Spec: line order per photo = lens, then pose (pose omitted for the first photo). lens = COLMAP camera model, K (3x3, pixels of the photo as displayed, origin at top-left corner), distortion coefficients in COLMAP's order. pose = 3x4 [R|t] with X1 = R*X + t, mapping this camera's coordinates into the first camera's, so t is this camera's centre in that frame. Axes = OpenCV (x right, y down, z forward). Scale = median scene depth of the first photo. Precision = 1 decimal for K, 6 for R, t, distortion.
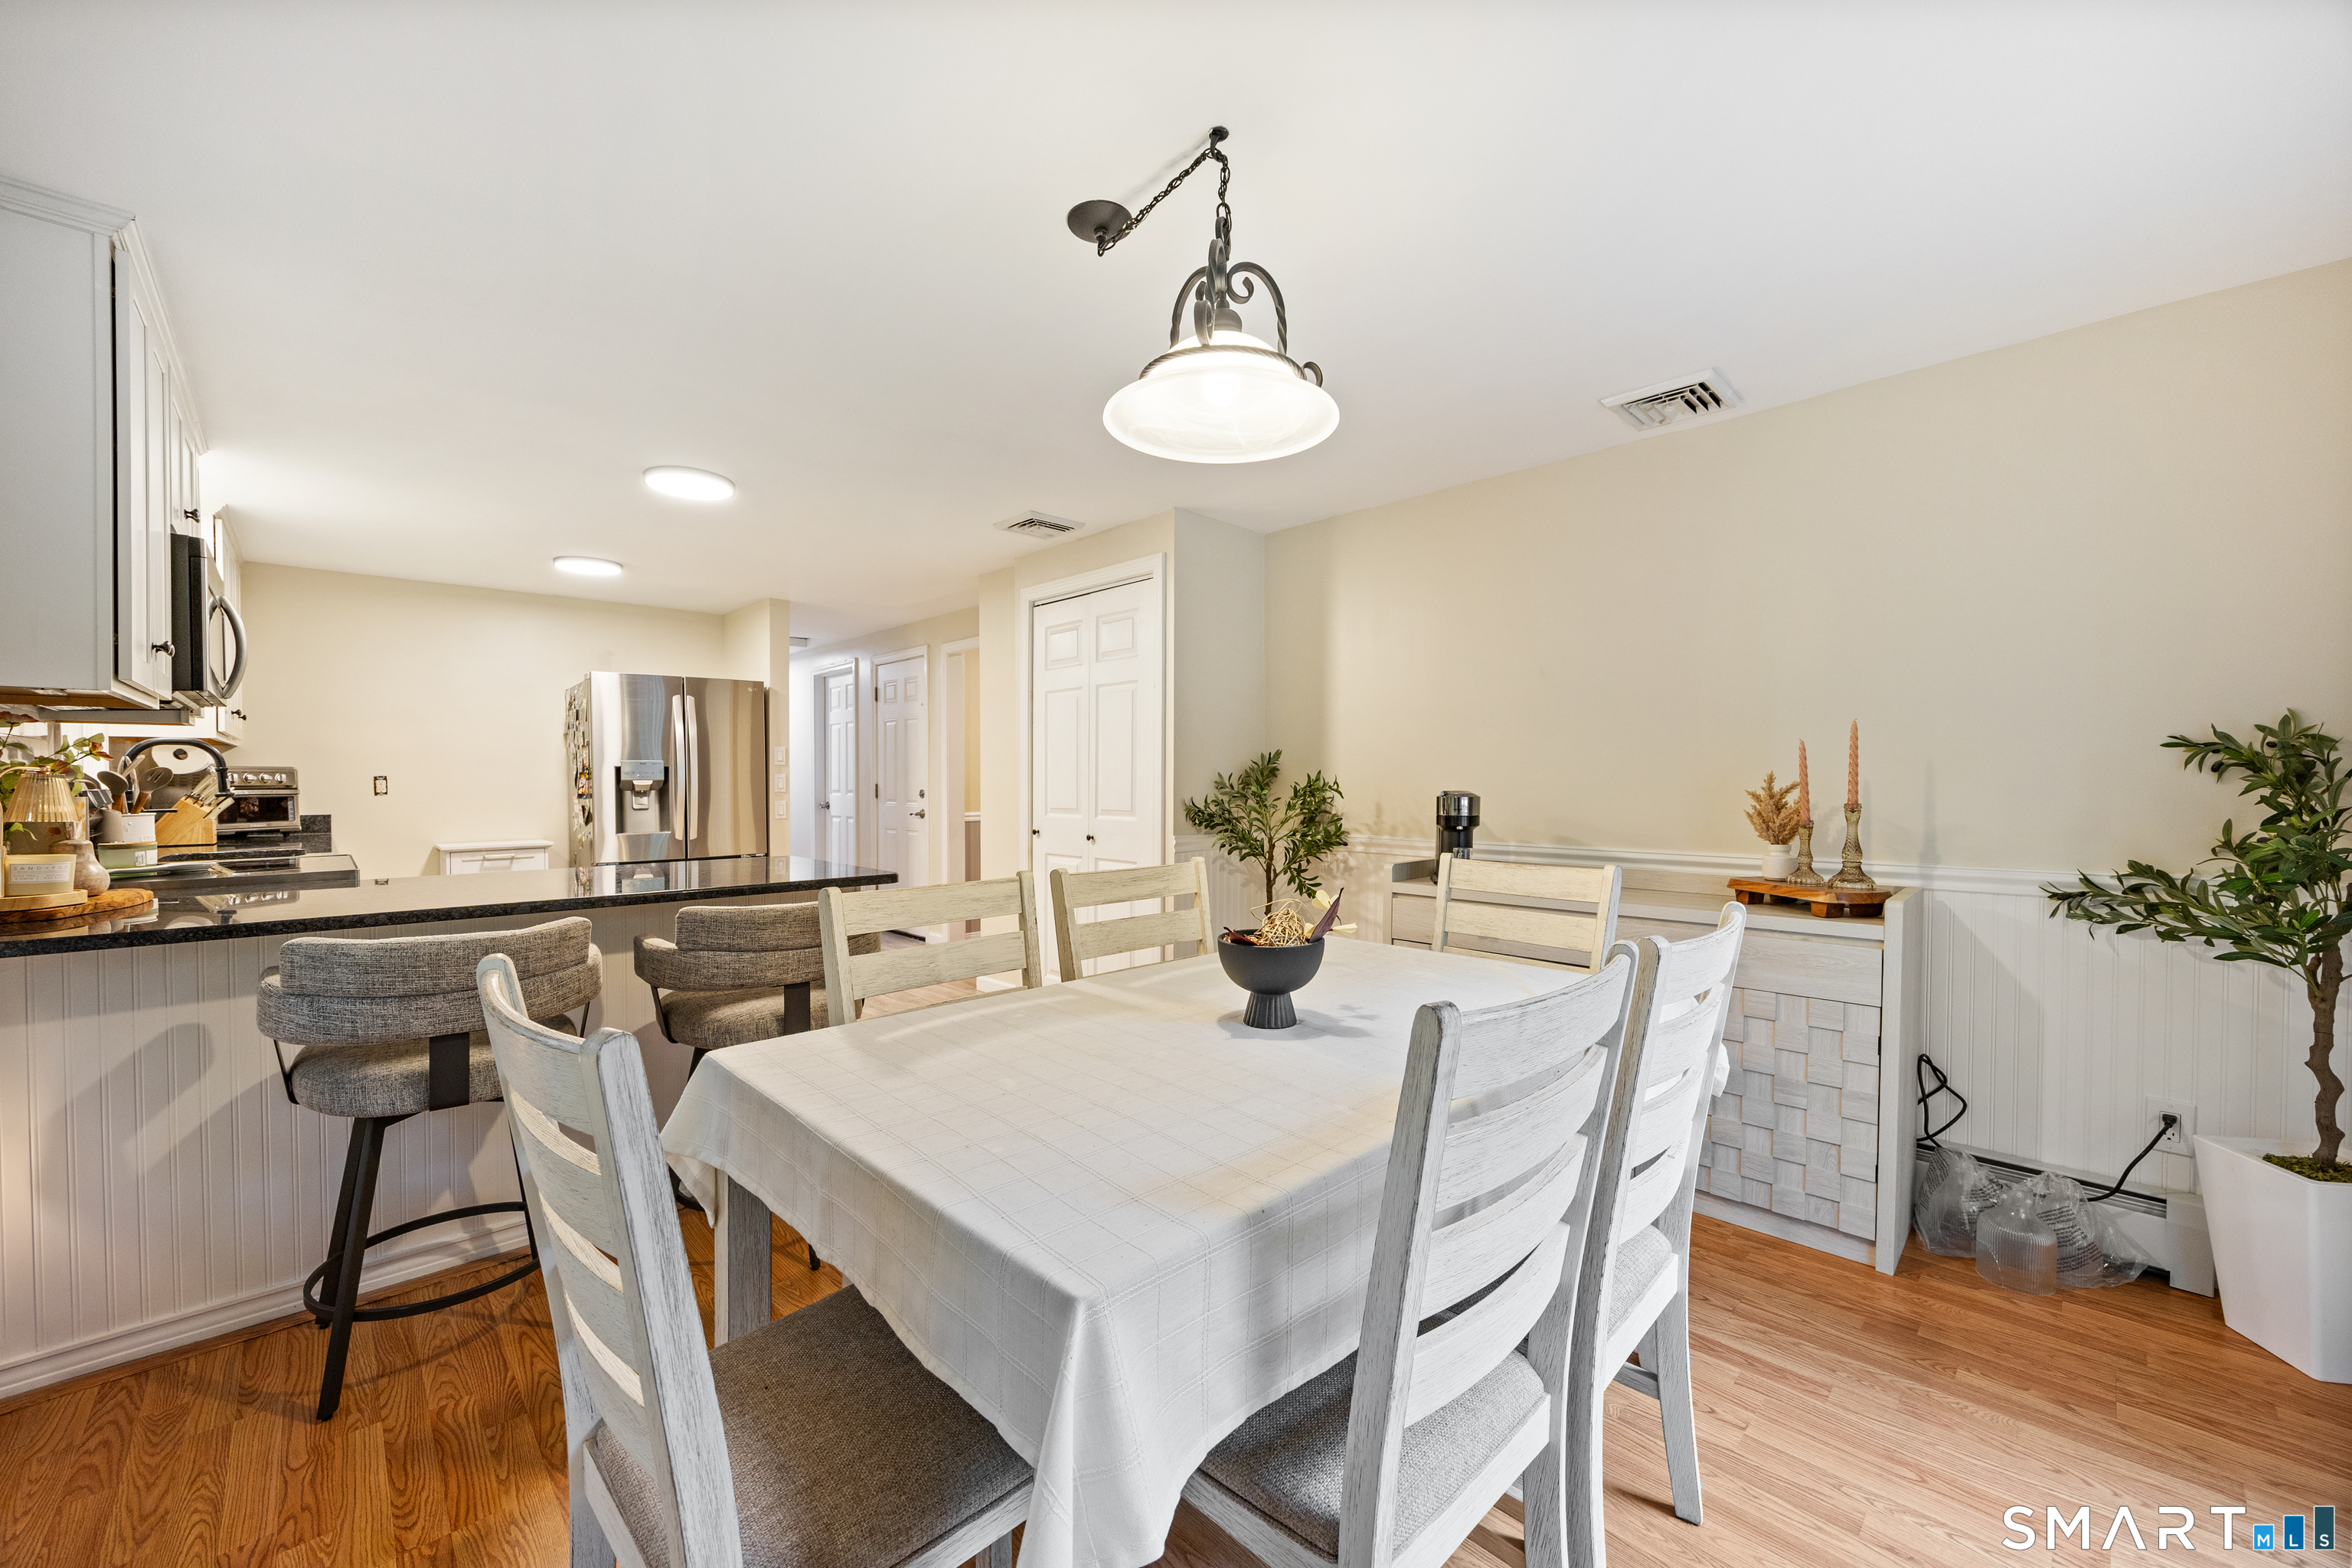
lens RADIAL K [[868.7, 0, 1176.0], [0, 868.7, 784.0], [0, 0, 1]] dist [-0.000165, -0.000009]
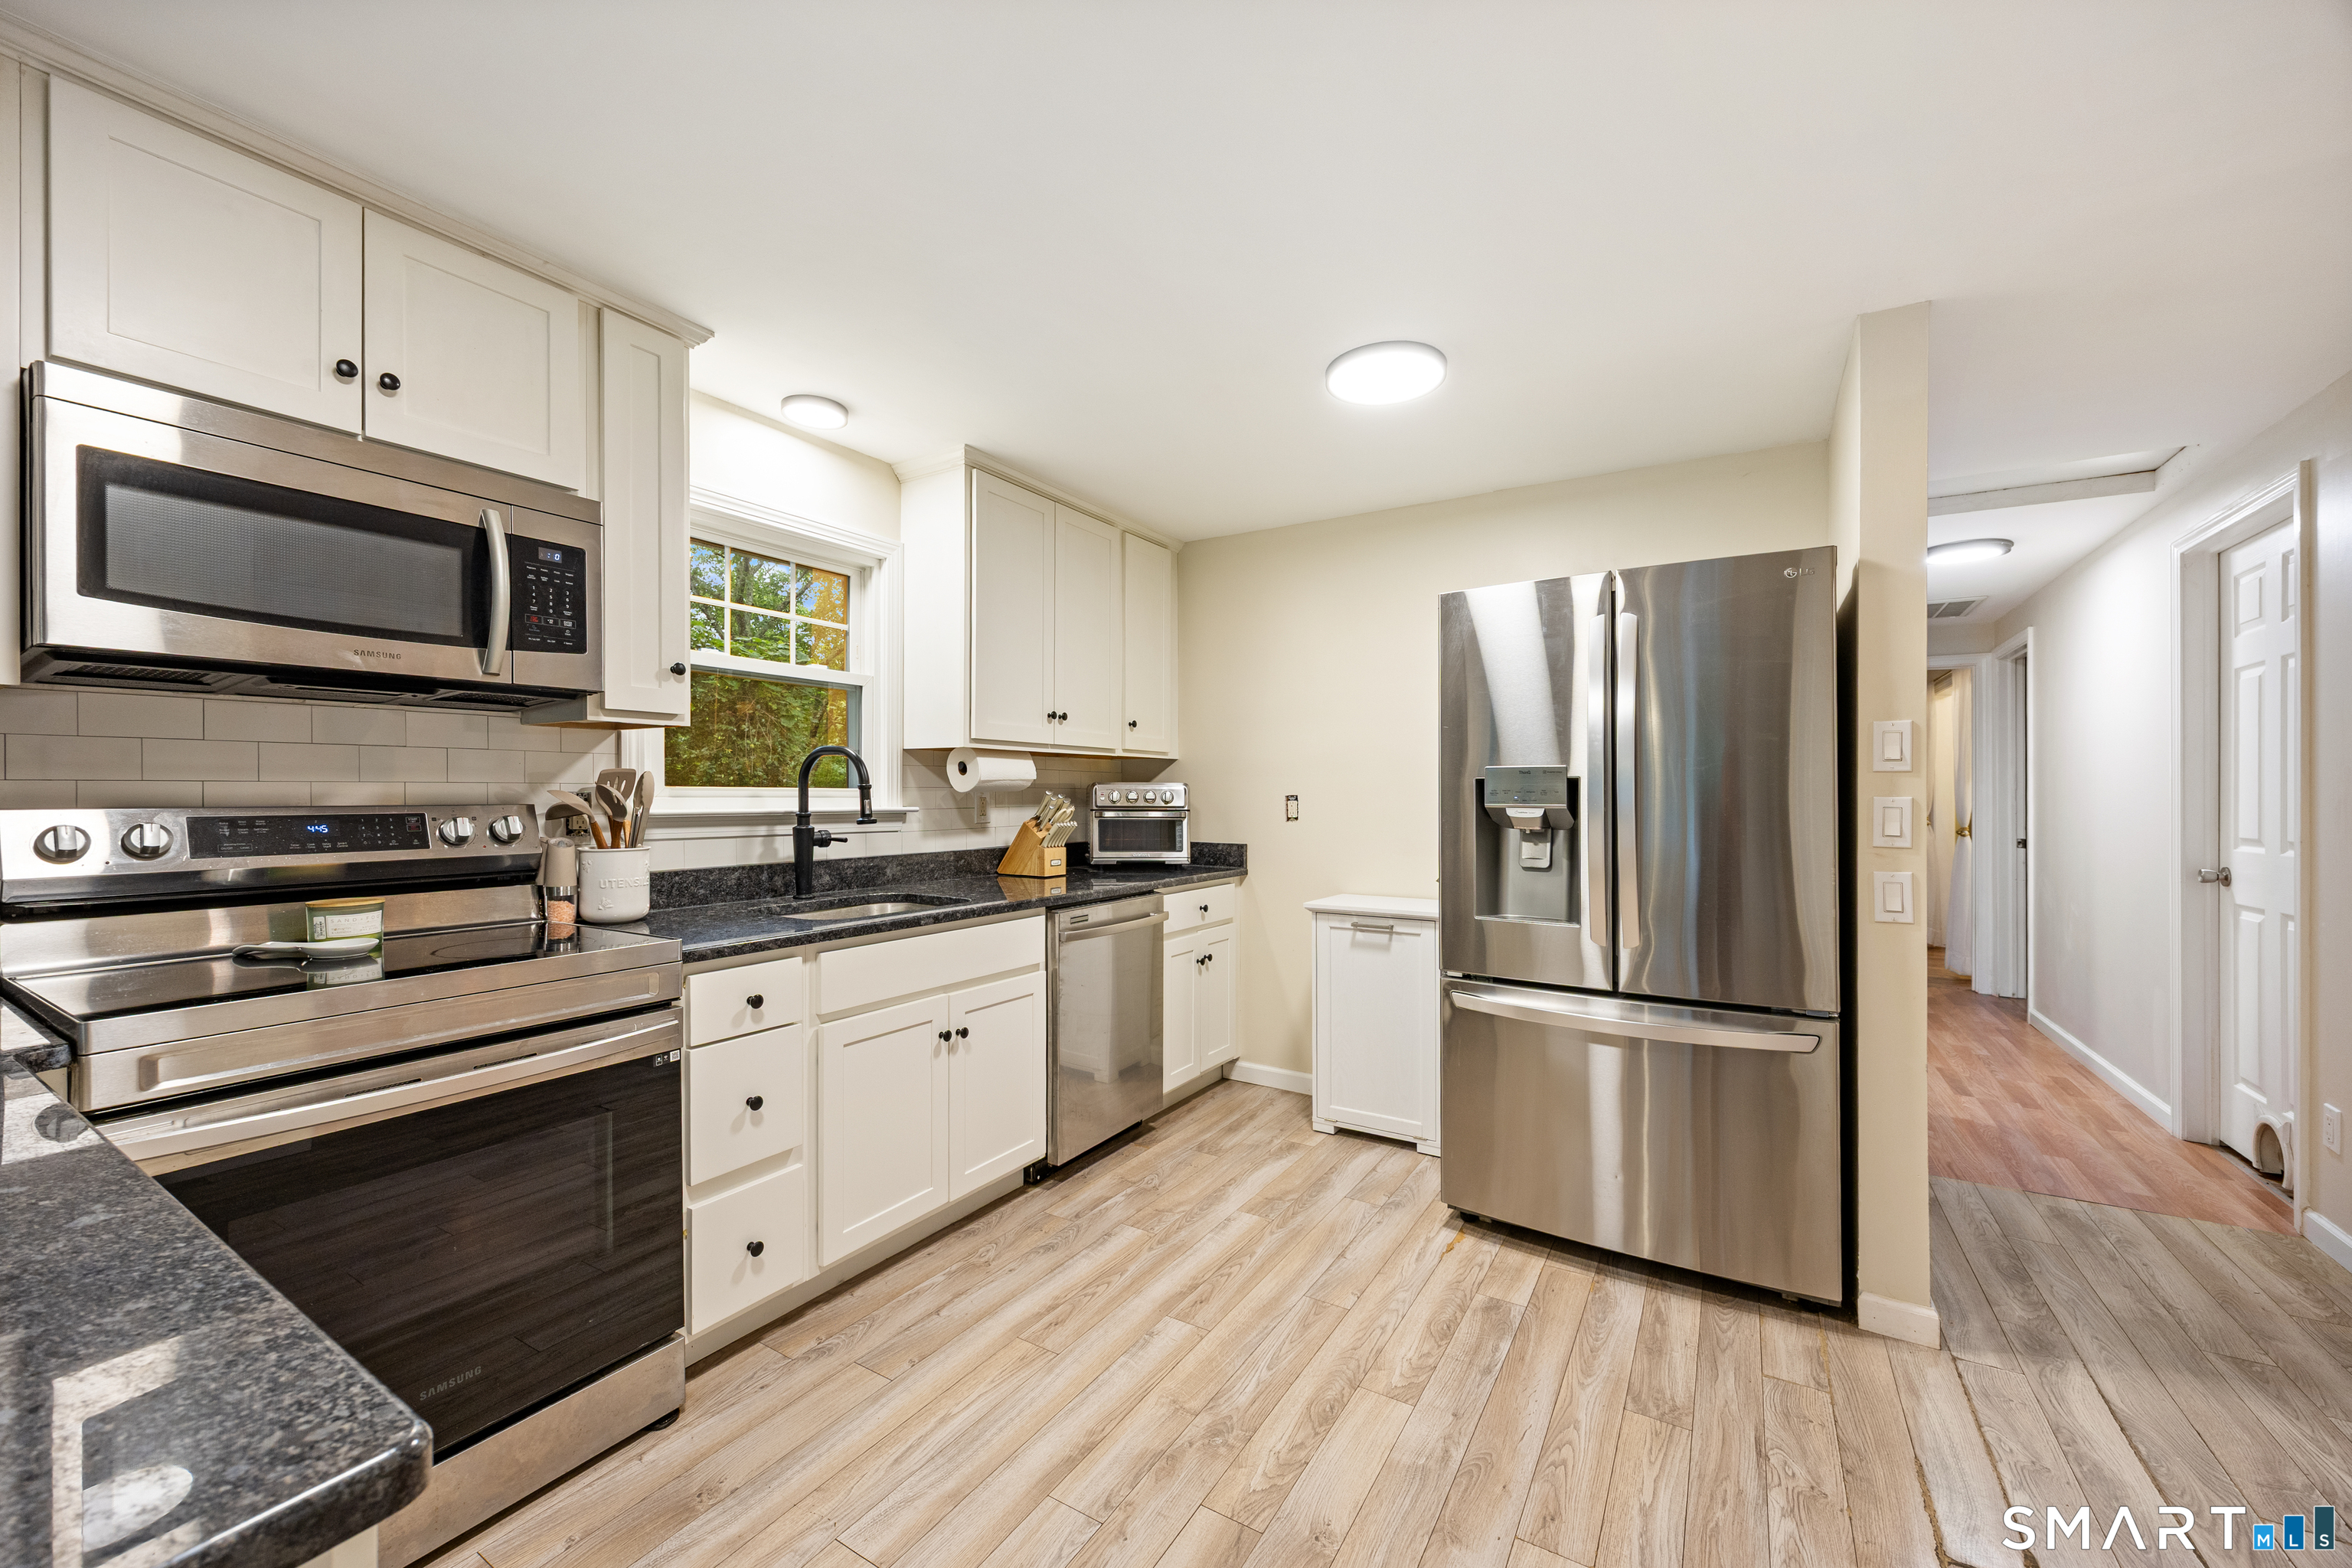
lens RADIAL K [[928.0, 0, 1176.0], [0, 928.0, 784.0], [0, 0, 1]] dist [-0.000673, -0.000125]
pose [[0.238742, -0.003233, -0.971078, -0.110816], [-0.015010, 0.999863, -0.007019, -0.007465], [0.970967, 0.016251, 0.238661, 0.457182]]
